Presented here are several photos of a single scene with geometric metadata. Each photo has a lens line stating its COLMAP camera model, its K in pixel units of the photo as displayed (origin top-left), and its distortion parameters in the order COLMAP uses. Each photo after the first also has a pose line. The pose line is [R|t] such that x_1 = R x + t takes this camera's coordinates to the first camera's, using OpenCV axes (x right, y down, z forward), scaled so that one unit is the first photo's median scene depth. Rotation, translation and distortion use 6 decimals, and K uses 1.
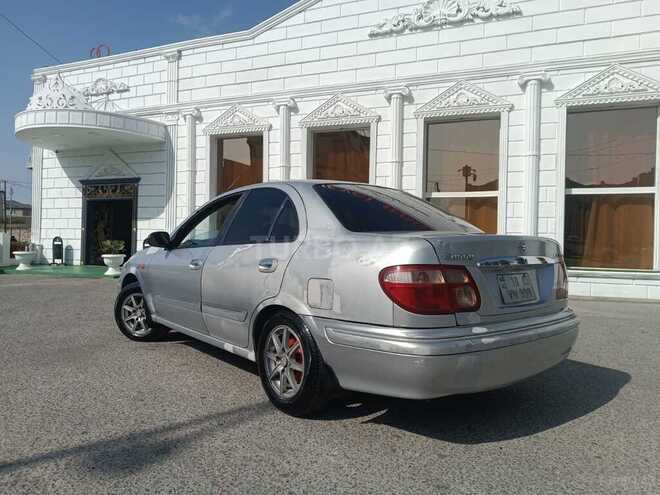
lens RADIAL K [[507.3, 0, 319.7], [0, 507.3, 247.0], [0, 0, 1]] dist [-0.002564, -0.007065]
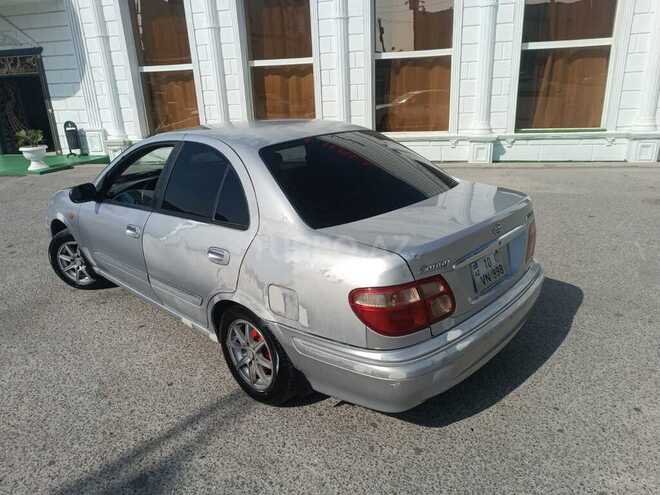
lens RADIAL K [[500.5, 0, 328.6], [0, 500.5, 233.9], [0, 0, 1]] dist [-0.001781, -0.011923]
pose [[0.989047, -0.105717, 0.103009, 0.001703], [0.065202, 0.939011, 0.337650, -0.287296], [-0.132422, -0.327235, 0.935618, 0.171526]]
